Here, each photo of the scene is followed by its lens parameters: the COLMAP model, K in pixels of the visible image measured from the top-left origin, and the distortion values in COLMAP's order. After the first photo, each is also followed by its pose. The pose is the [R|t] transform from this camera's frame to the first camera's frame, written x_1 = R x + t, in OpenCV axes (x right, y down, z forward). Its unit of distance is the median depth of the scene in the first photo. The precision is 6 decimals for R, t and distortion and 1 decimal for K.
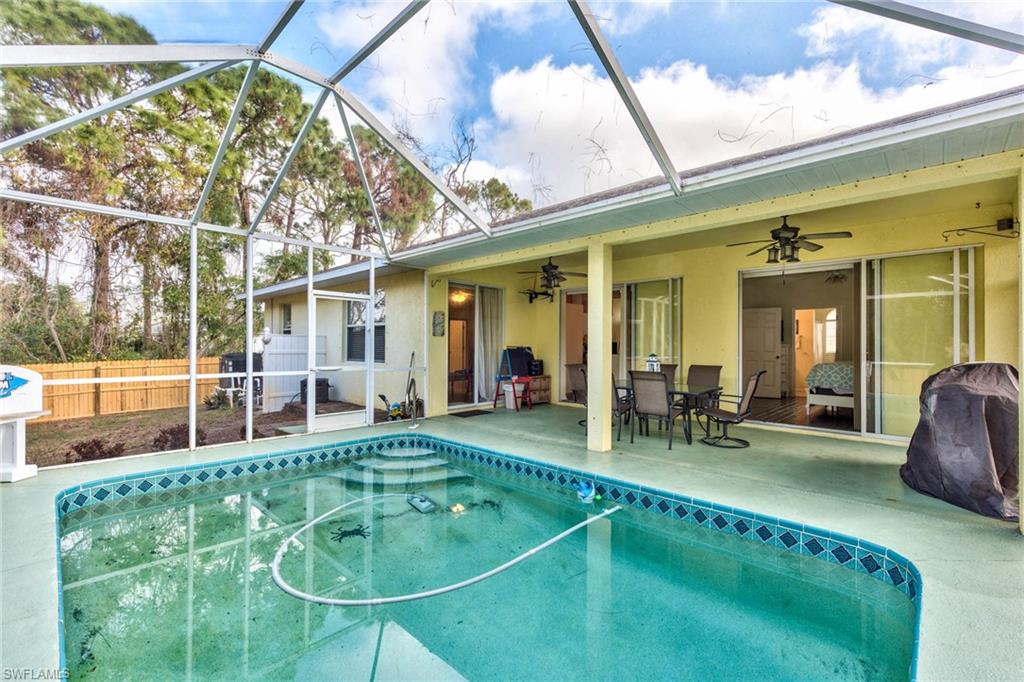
lens RADIAL K [[459.4, 0, 516.8], [0, 459.4, 345.8], [0, 0, 1]] dist [-0.004164, -0.000917]
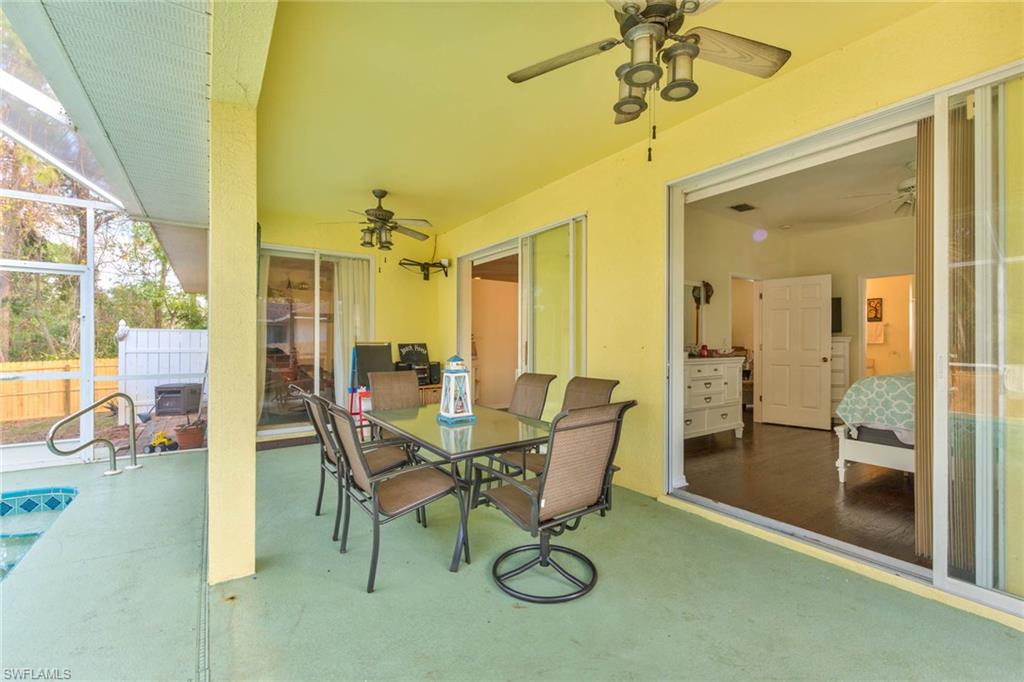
lens RADIAL K [[459.4, 0, 516.8], [0, 459.4, 345.8], [0, 0, 1]] dist [-0.004164, -0.000917]
pose [[0.978777, -0.001357, -0.204922, 0.315286], [0.002572, 0.999981, 0.005660, 0.003048], [0.204910, -0.006067, 0.978762, 0.361704]]
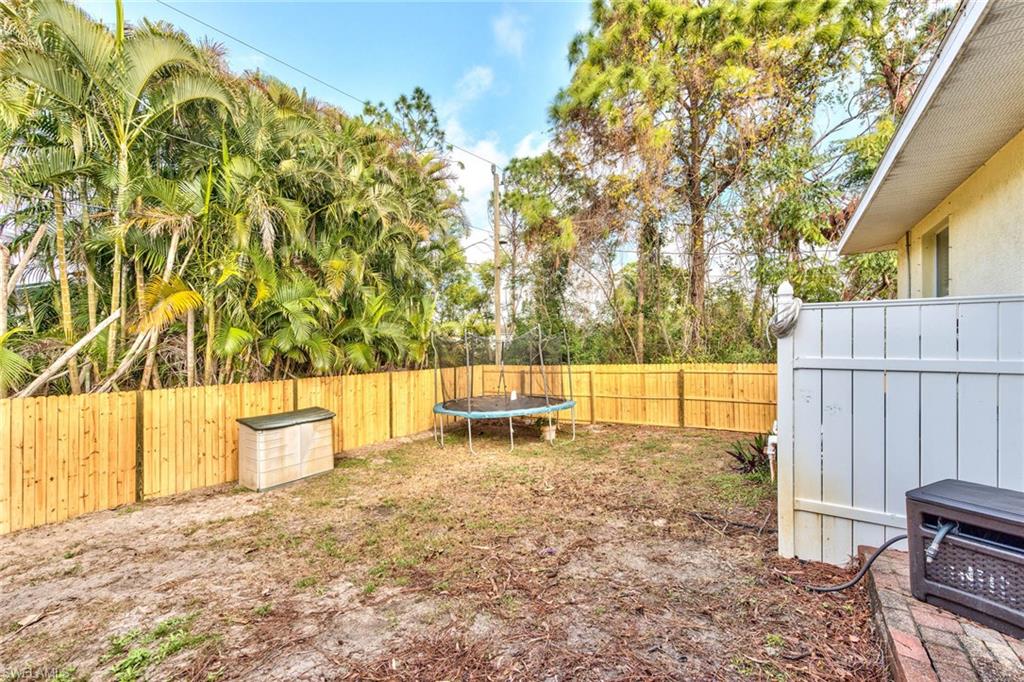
lens RADIAL K [[410.7, 0, 515.0], [0, 410.7, 335.6], [0, 0, 1]] dist [-0.000352, -0.000118]
pose [[0.196847, -0.027302, -0.980054, -0.330144], [0.003874, 0.999626, -0.027069, 0.002839], [0.980427, 0.001532, 0.196879, 0.799034]]
